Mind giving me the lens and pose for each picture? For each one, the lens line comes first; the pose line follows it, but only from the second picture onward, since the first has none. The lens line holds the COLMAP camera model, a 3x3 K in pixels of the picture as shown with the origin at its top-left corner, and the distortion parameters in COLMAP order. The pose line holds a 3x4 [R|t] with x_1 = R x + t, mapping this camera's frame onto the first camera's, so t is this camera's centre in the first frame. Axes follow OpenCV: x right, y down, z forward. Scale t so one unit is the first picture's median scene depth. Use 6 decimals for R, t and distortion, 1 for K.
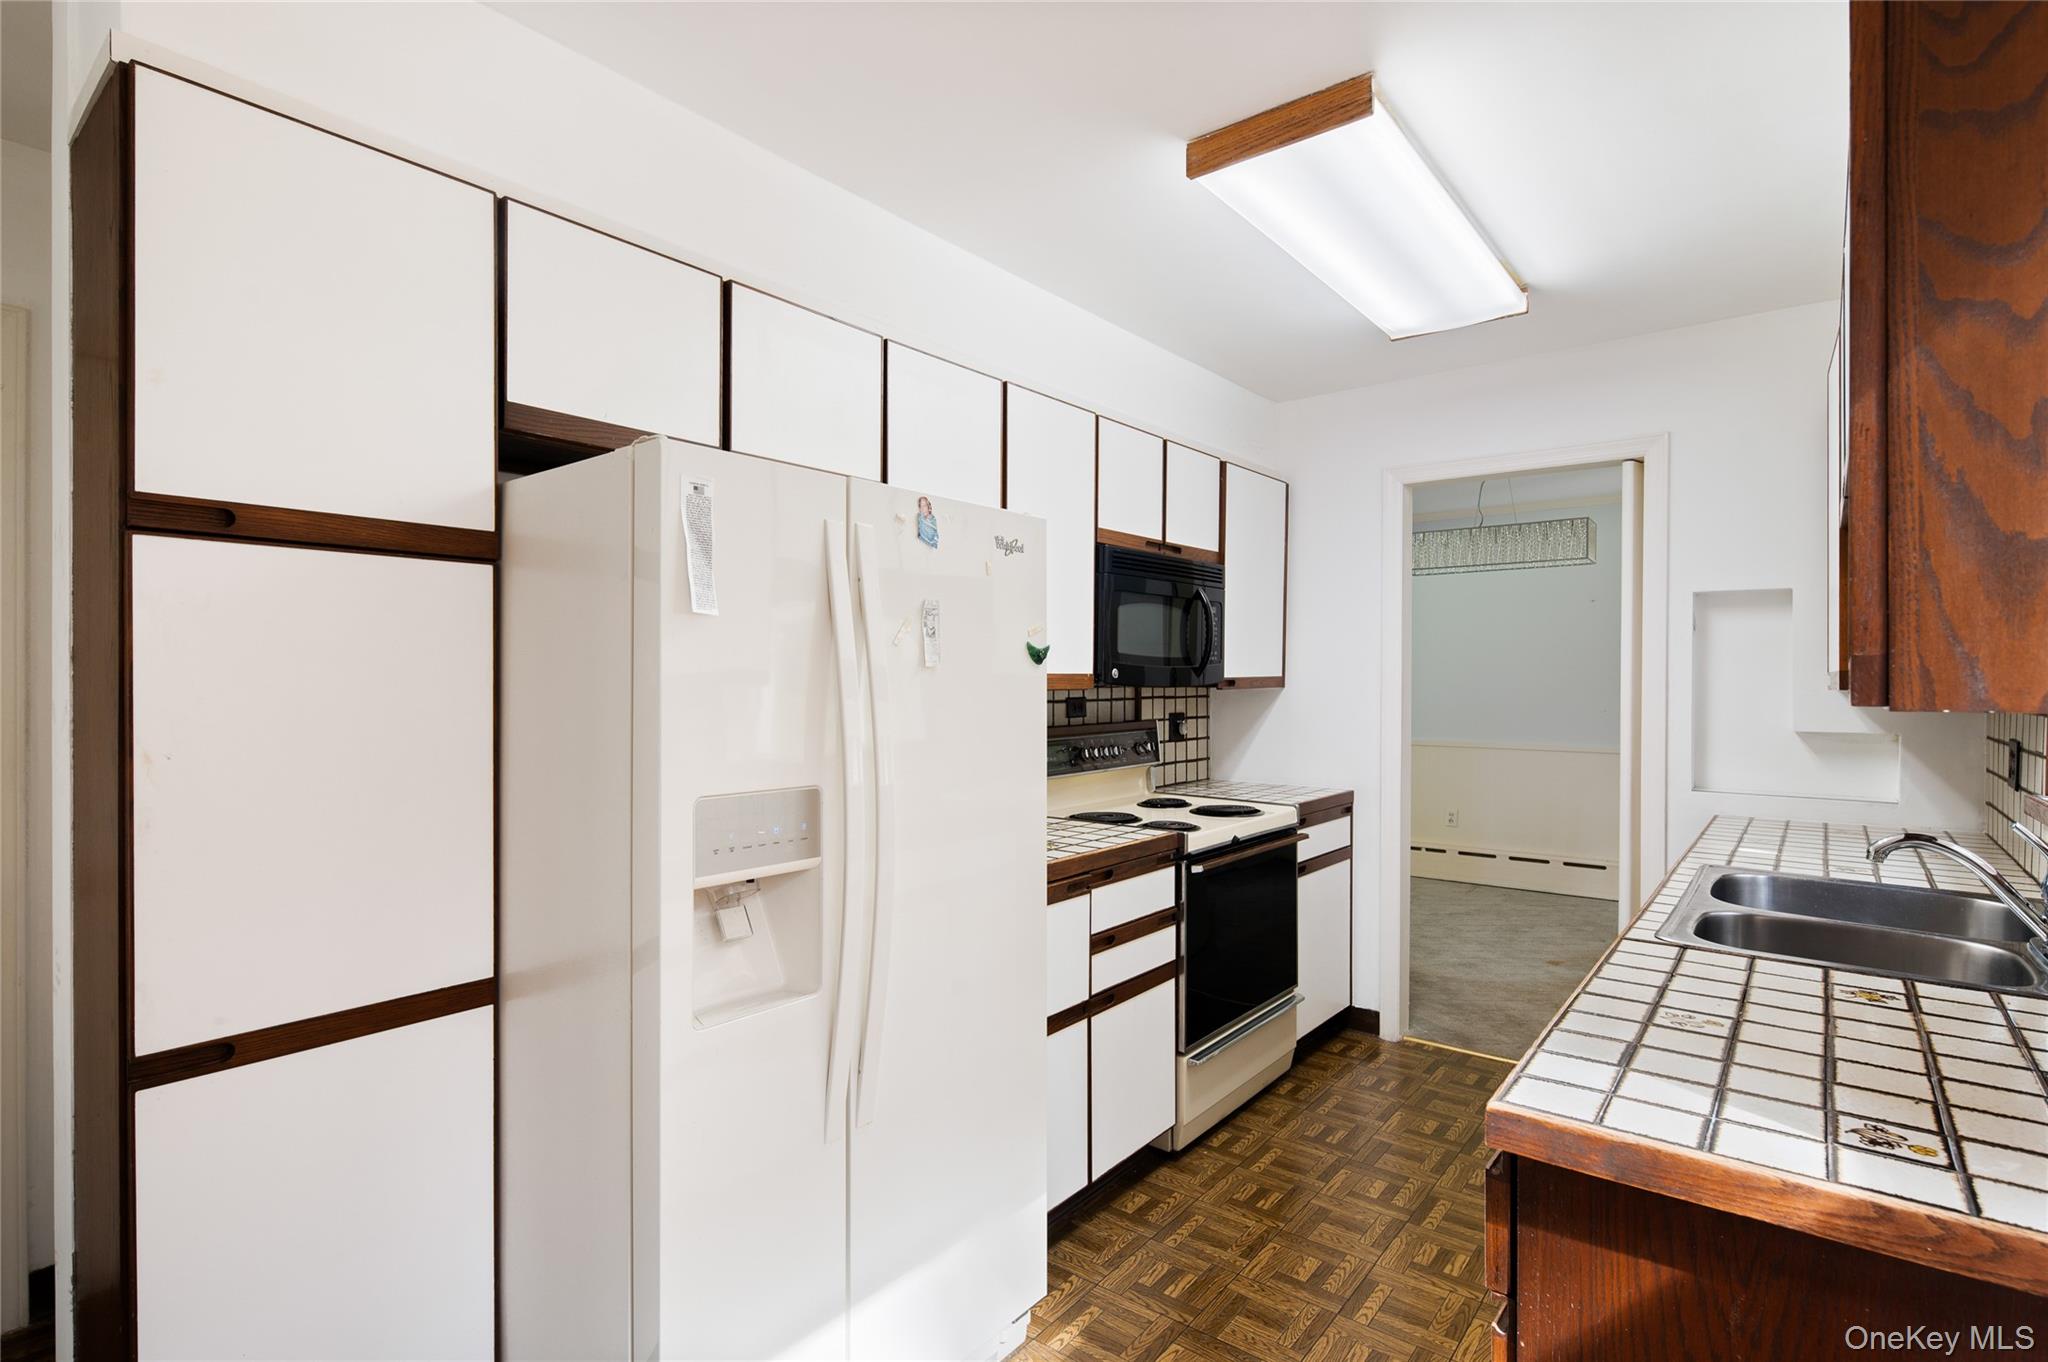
lens RADIAL K [[990.5, 0, 1033.2], [0, 990.5, 694.4], [0, 0, 1]] dist [0.001332, -0.000777]
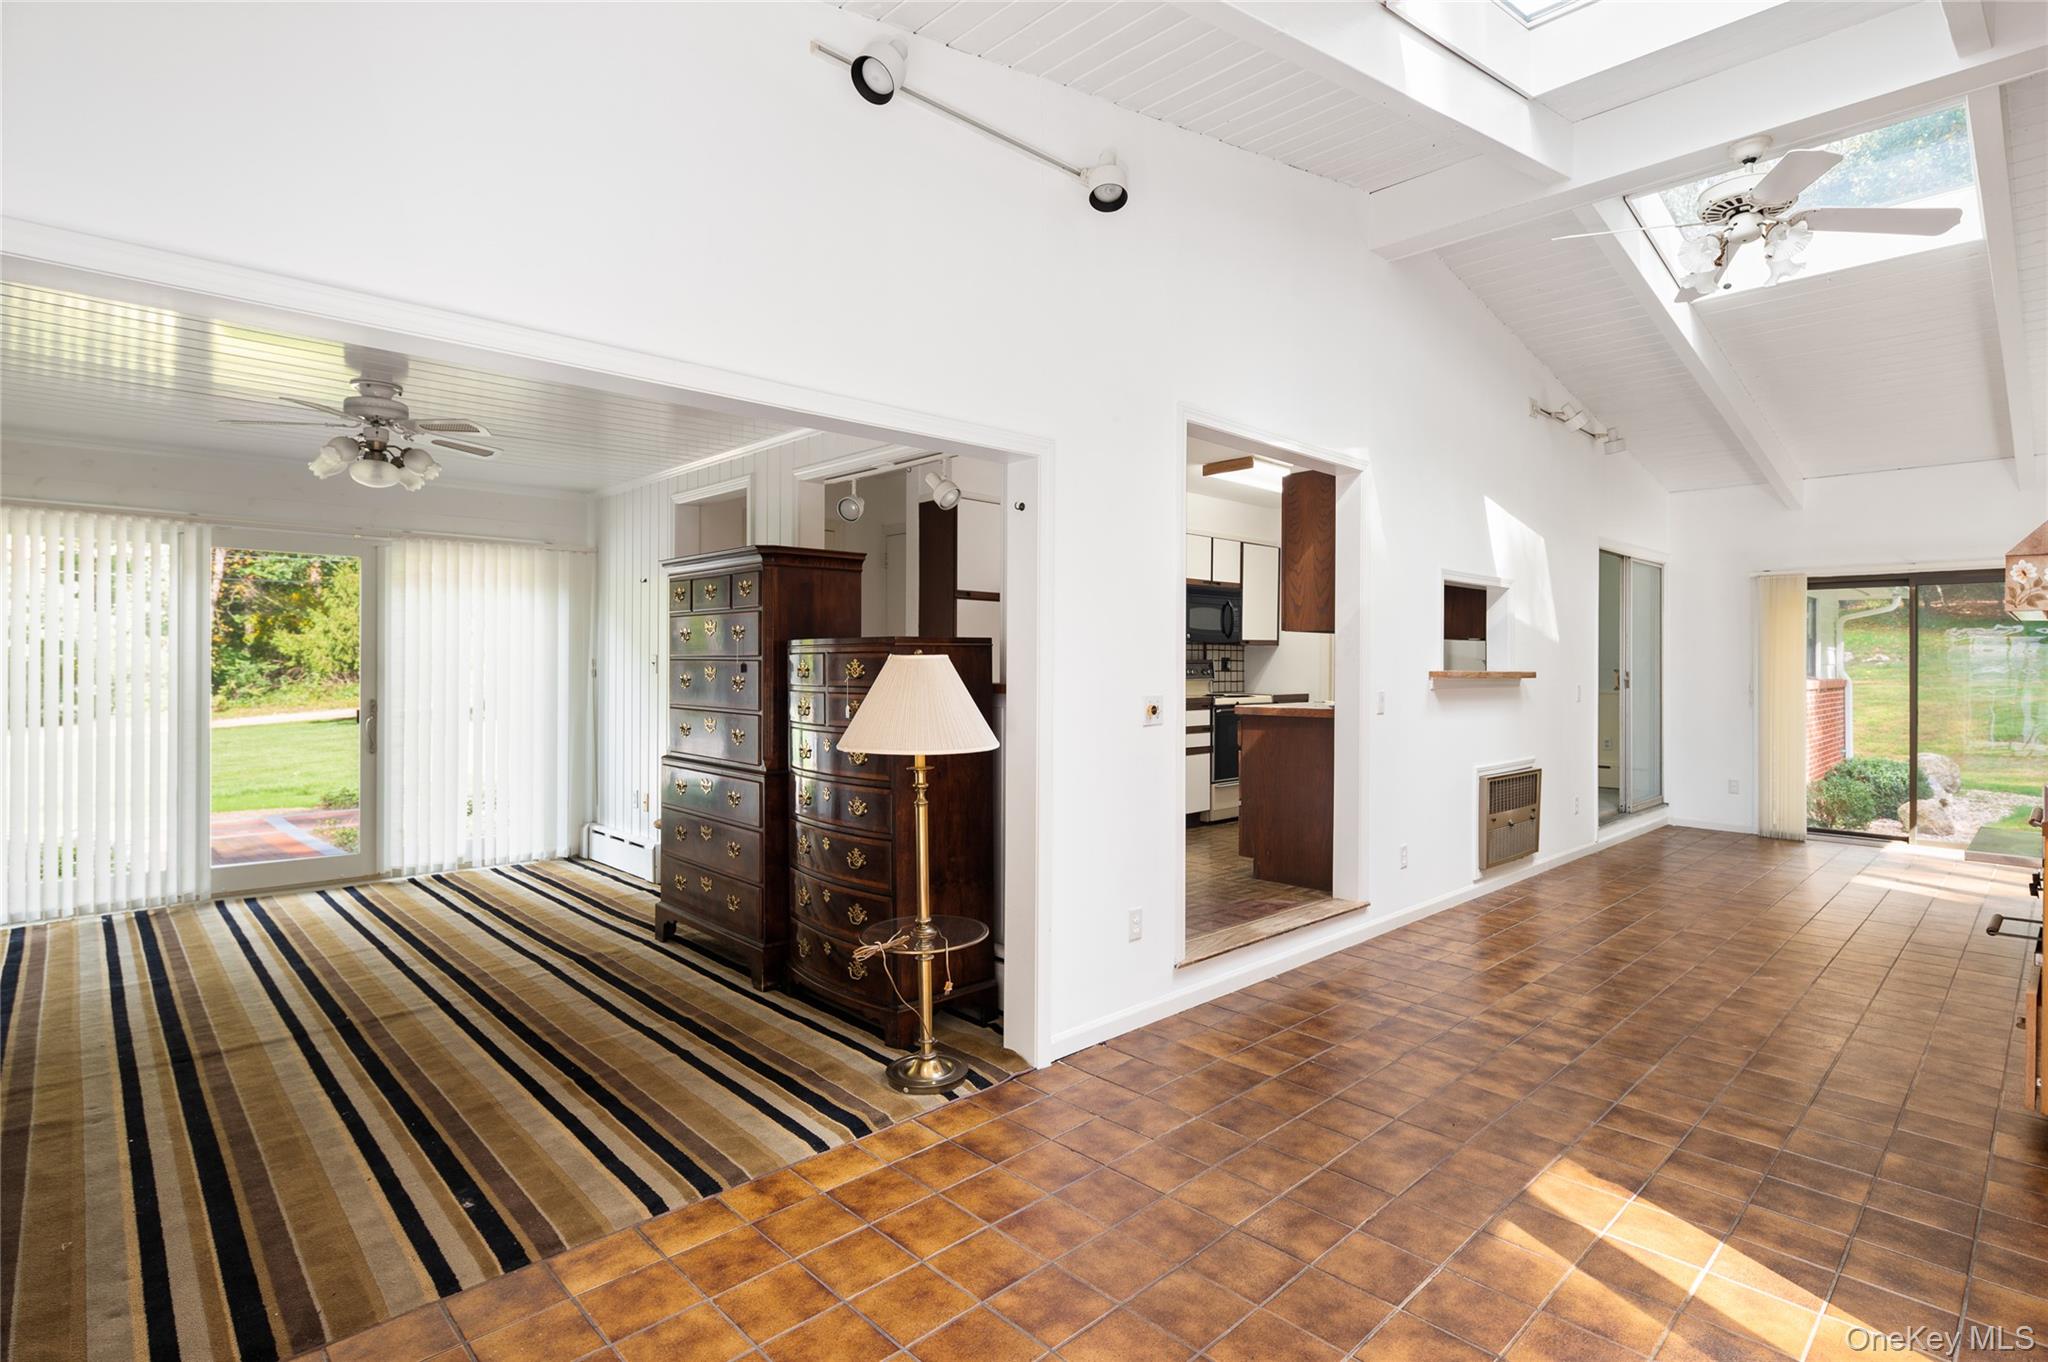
lens RADIAL K [[999.4, 0, 1024.0], [0, 999.4, 681.0], [0, 0, 1]] dist [0.000134, -0.000040]
pose [[0.989875, 0.000185, -0.141941, 0.026547], [-0.000930, 0.999986, -0.005180, 0.091593], [0.141938, 0.005259, 0.989862, -1.335887]]
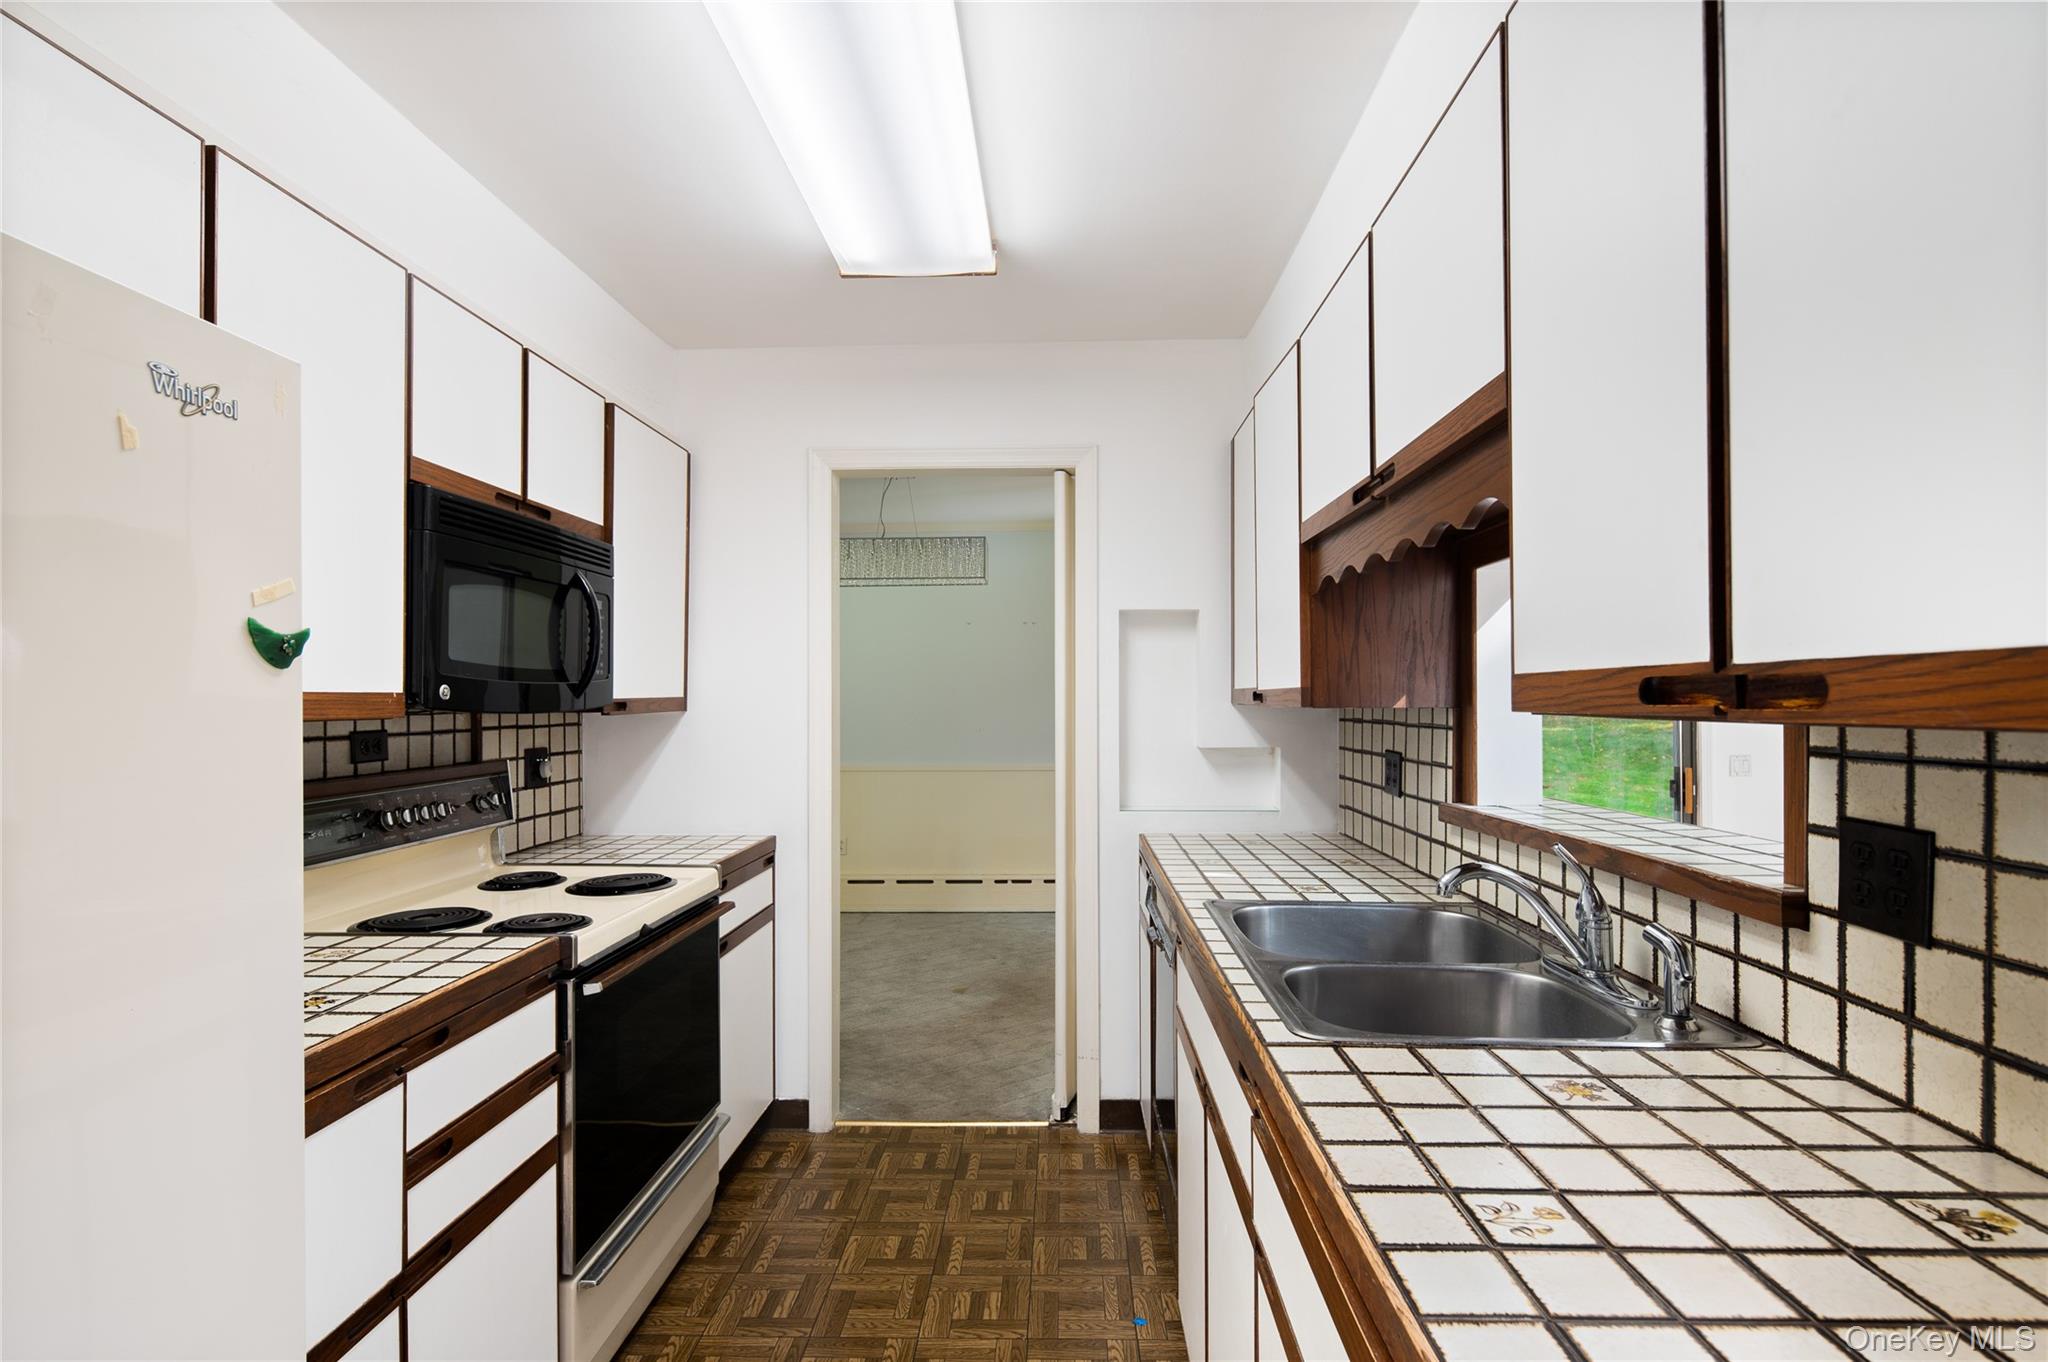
lens RADIAL K [[990.5, 0, 1033.2], [0, 990.5, 694.4], [0, 0, 1]] dist [0.001332, -0.000777]
pose [[0.803237, -0.001667, 0.595657, 0.007113], [0.015422, 0.999719, -0.017999, -0.002232], [-0.595460, 0.023644, 0.803037, 0.237452]]
